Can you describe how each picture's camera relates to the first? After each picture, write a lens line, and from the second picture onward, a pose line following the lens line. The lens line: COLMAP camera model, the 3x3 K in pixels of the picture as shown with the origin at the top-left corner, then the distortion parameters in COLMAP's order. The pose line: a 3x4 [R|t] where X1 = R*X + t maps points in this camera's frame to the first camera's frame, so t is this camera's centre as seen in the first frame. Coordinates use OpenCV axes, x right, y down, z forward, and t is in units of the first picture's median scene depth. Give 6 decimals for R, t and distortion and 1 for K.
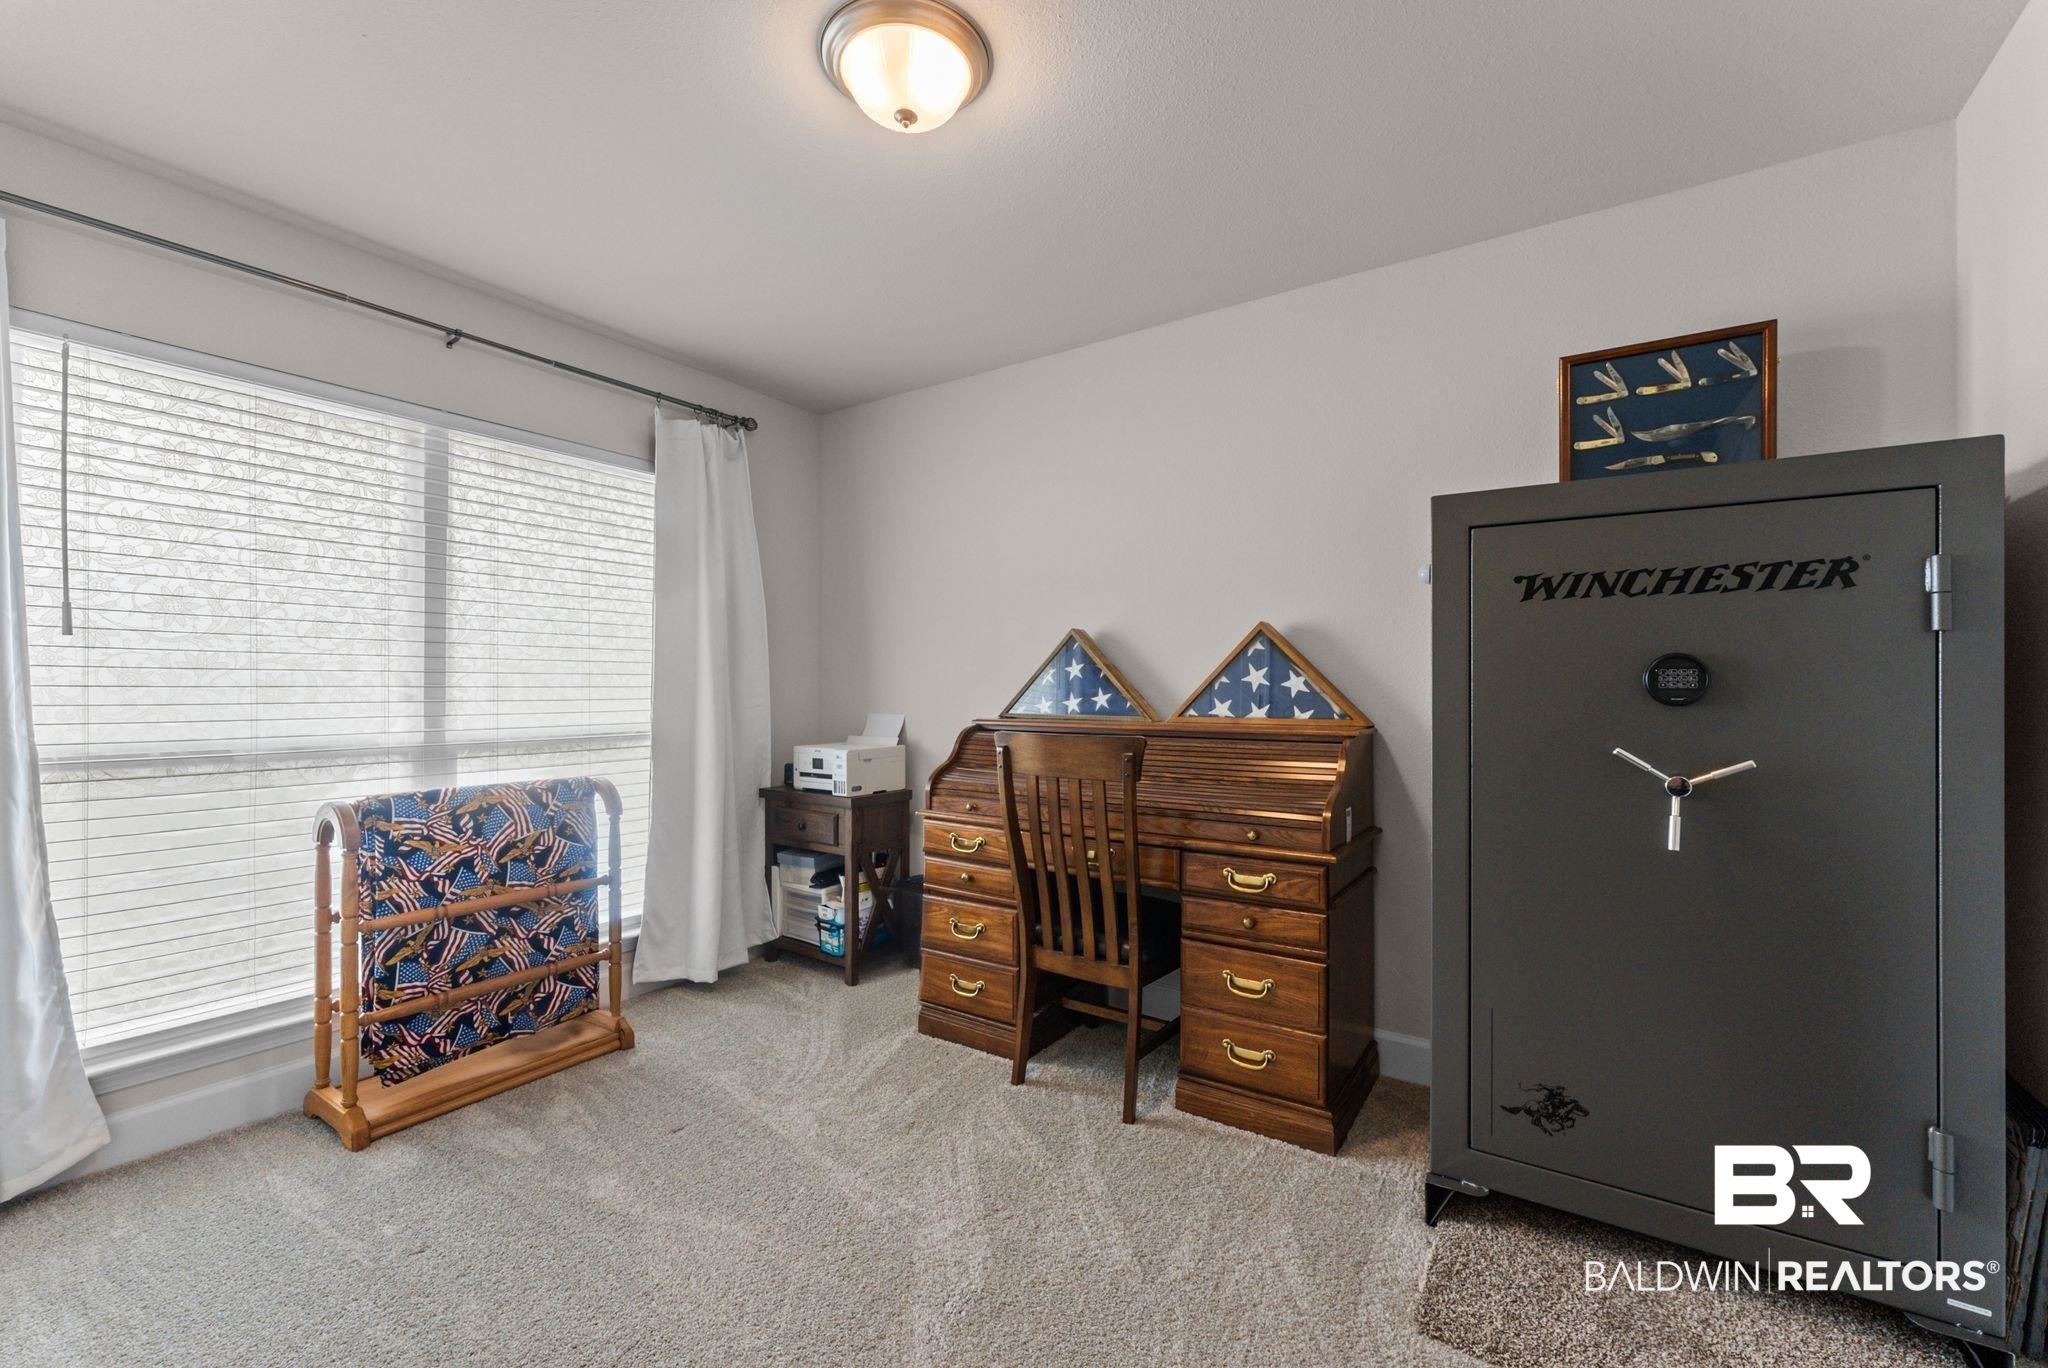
lens RADIAL K [[845.3, 0, 1021.6], [0, 845.3, 680.4], [0, 0, 1]] dist [0.002535, 0.000084]
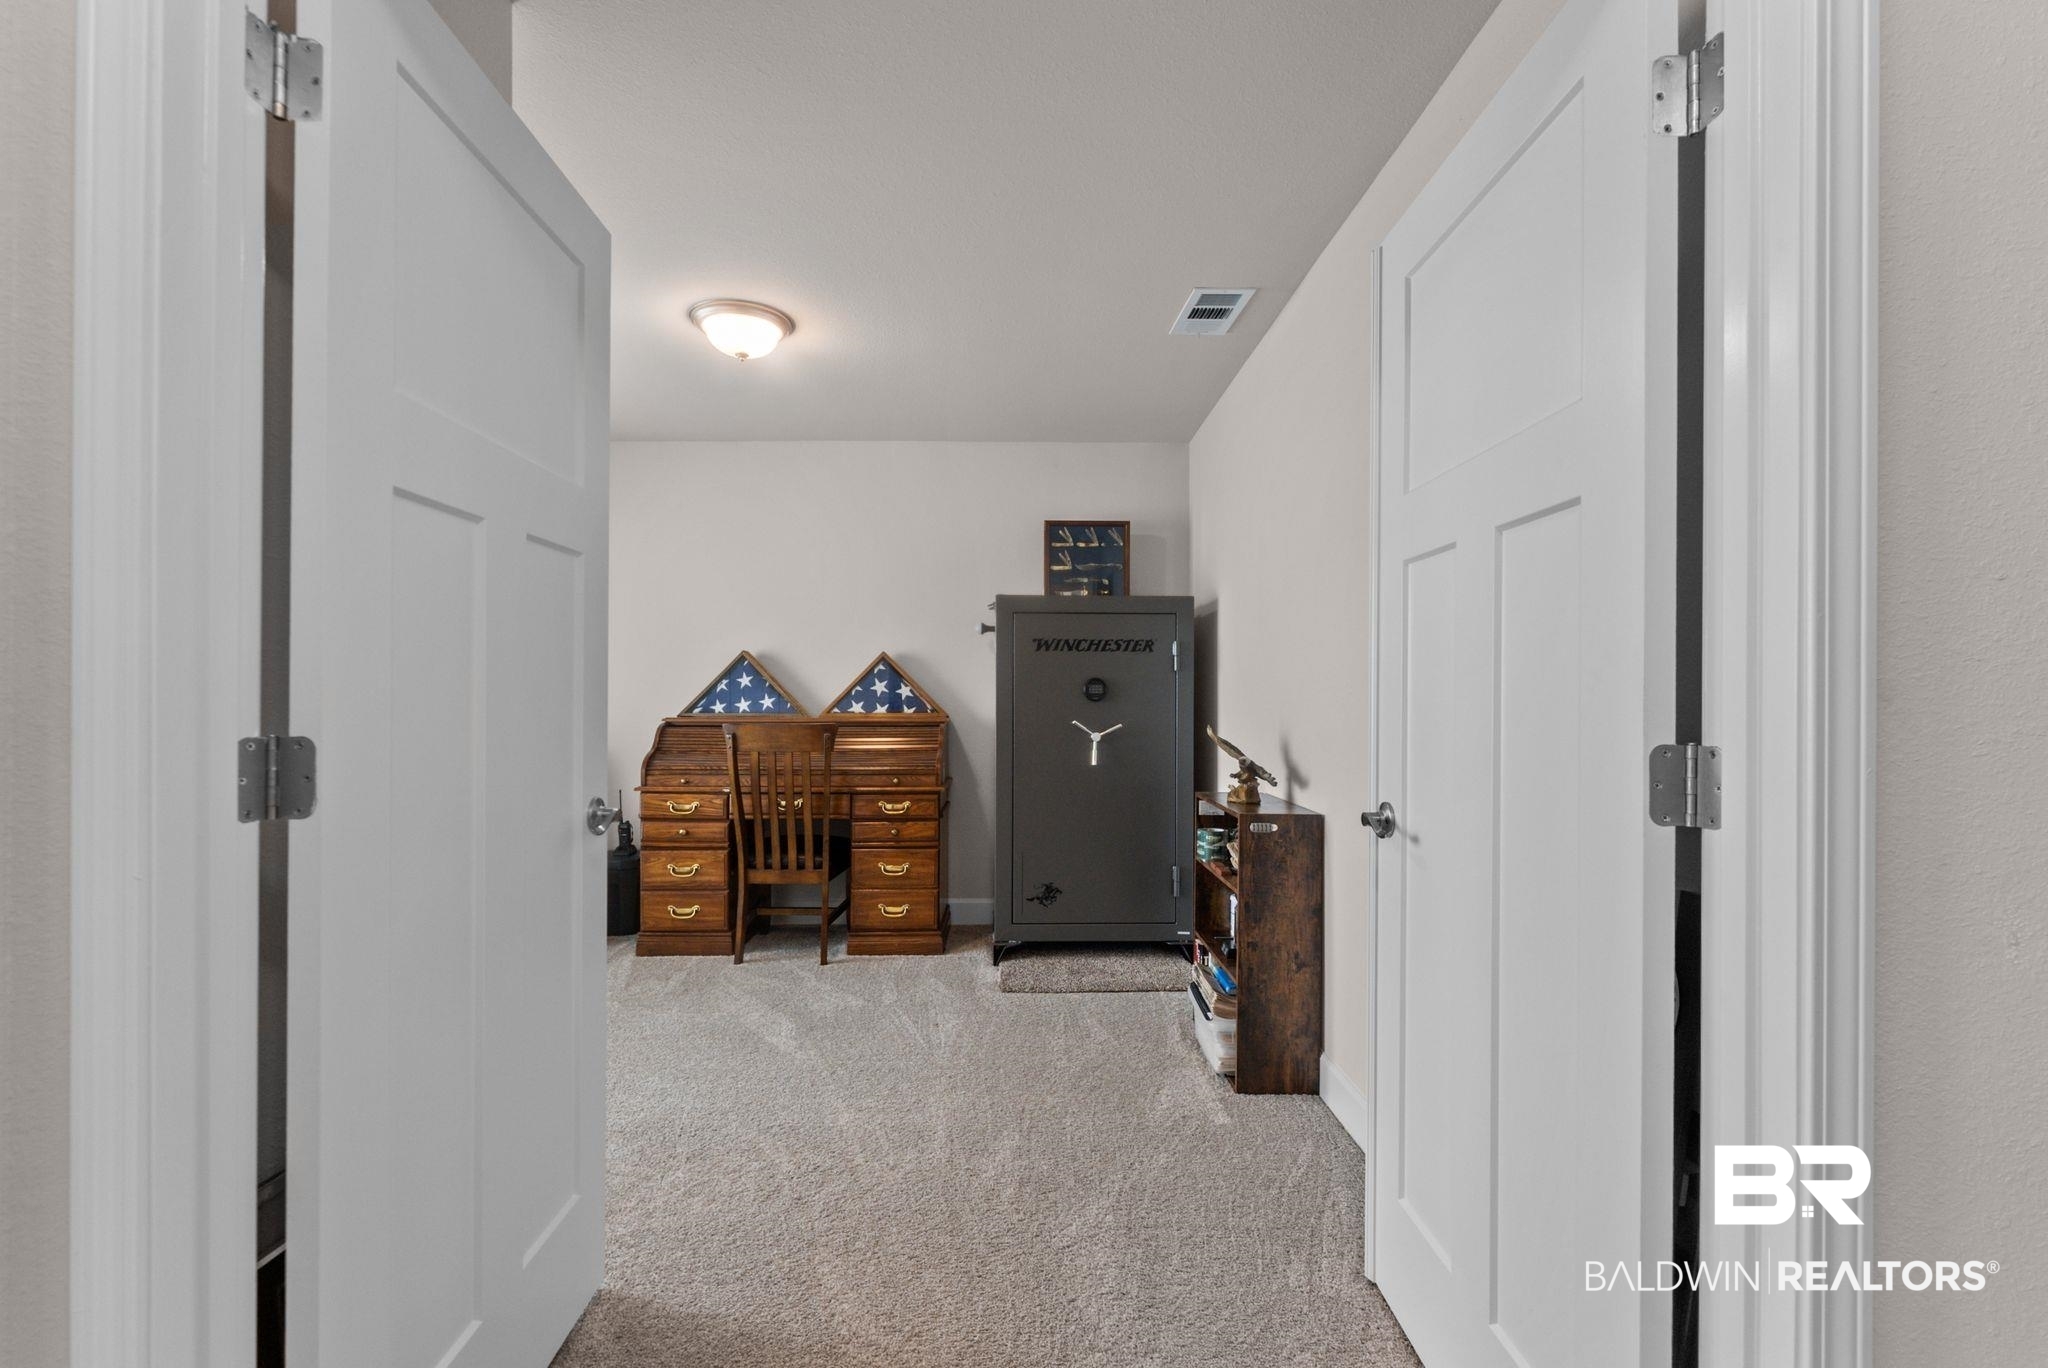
lens RADIAL K [[845.3, 0, 1024.5], [0, 845.3, 687.8], [0, 0, 1]] dist [0.002535, 0.000084]
pose [[0.826149, 0.001986, 0.563448, -0.451707], [-0.002697, 0.999996, 0.000430, -0.004171], [-0.563445, -0.001875, 0.826152, -0.522795]]
